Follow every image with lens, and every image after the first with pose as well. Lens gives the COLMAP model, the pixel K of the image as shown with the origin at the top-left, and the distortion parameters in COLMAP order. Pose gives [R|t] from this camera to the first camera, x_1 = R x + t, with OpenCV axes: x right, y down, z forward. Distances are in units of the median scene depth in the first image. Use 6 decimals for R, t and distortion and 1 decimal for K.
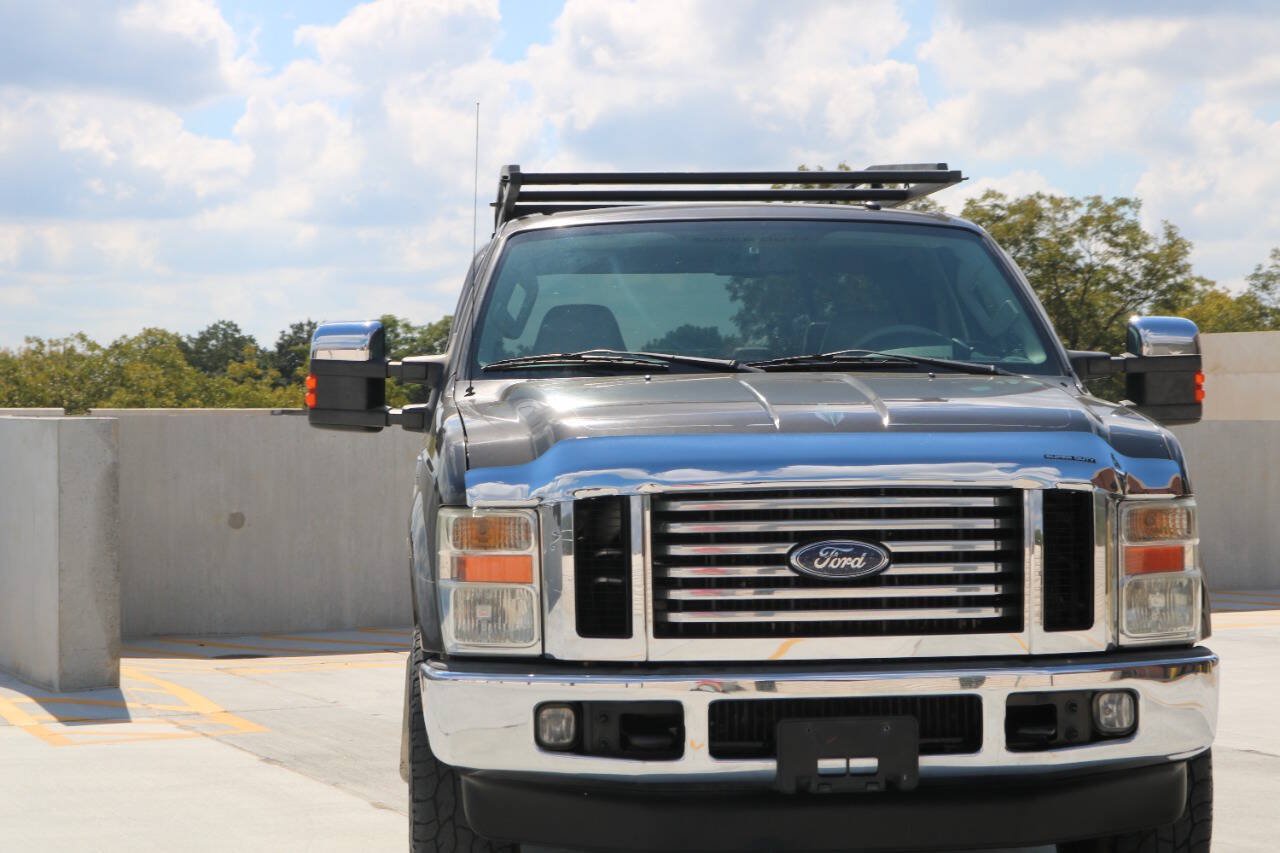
lens RADIAL K [[2815.6, 0, 640.0], [0, 2815.6, 426.5], [0, 0, 1]] dist [0.011097, 0.256560]
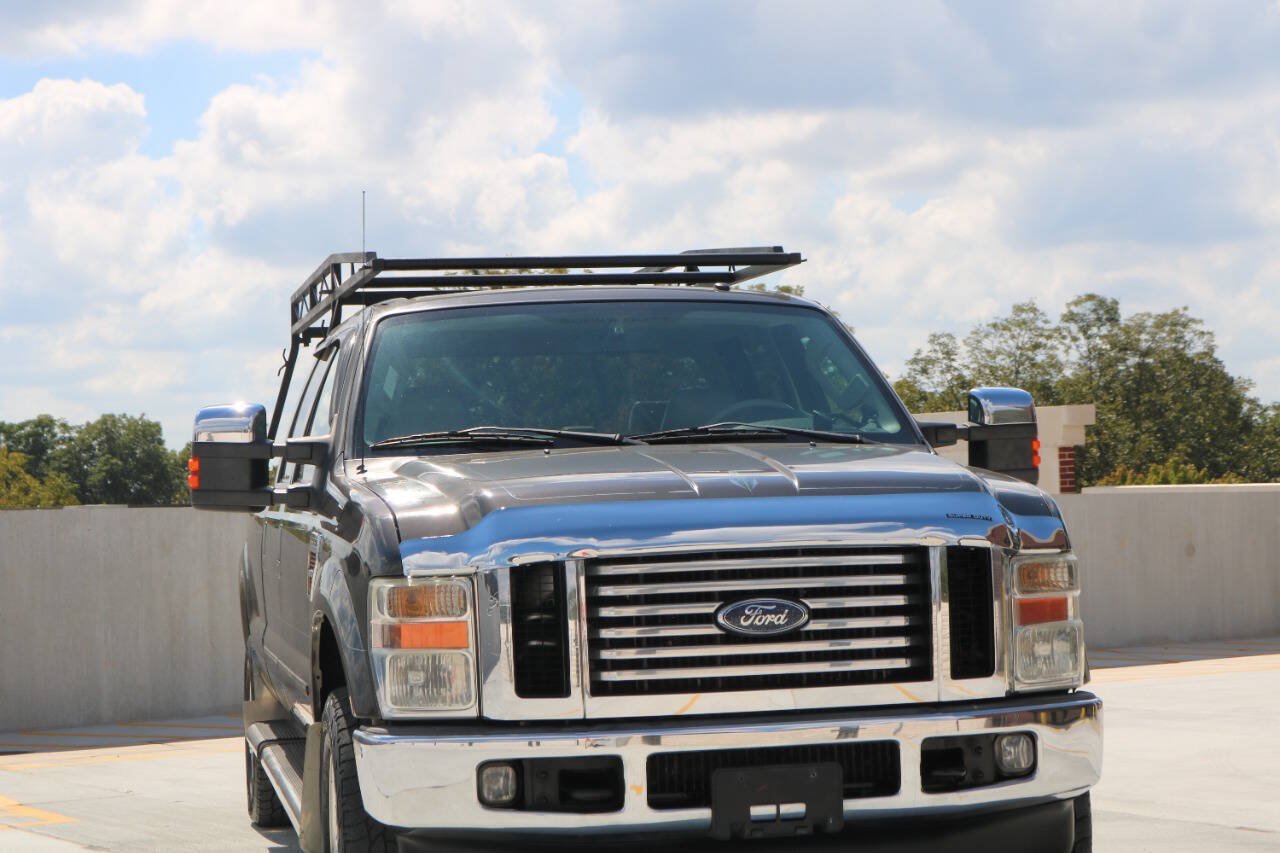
lens RADIAL K [[2815.6, 0, 640.0], [0, 2815.6, 426.5], [0, 0, 1]] dist [0.011097, 0.256560]
pose [[0.992116, -0.018297, 0.123984, -0.099501], [0.022378, 0.999250, -0.031603, 0.007744], [-0.123313, 0.034128, 0.991781, -0.044581]]
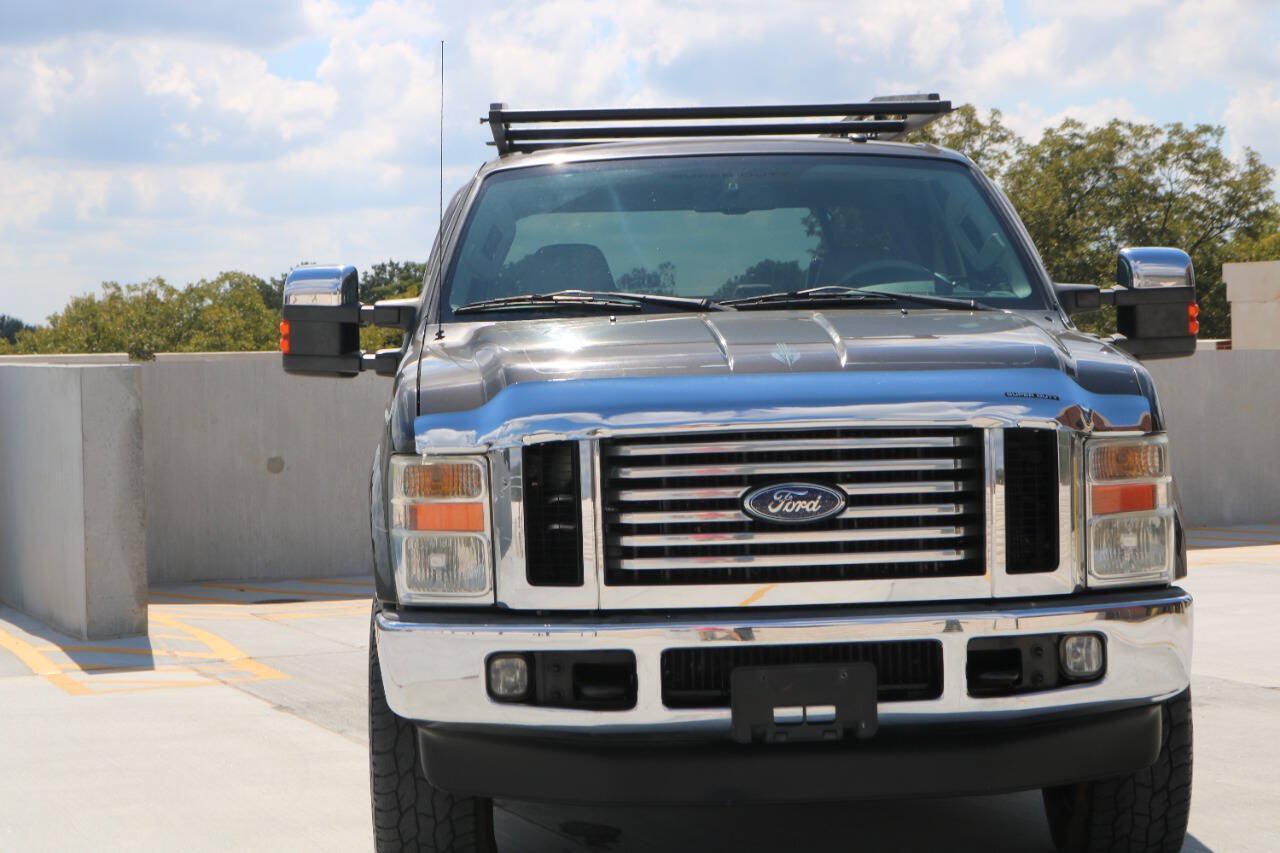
lens RADIAL K [[2815.6, 0, 640.0], [0, 2815.6, 426.5], [0, 0, 1]] dist [0.011097, 0.256560]
pose [[0.999384, -0.013722, -0.032291, 0.046666], [0.014450, 0.999645, 0.022404, -0.001821], [0.031972, -0.022856, 0.999227, 0.022766]]
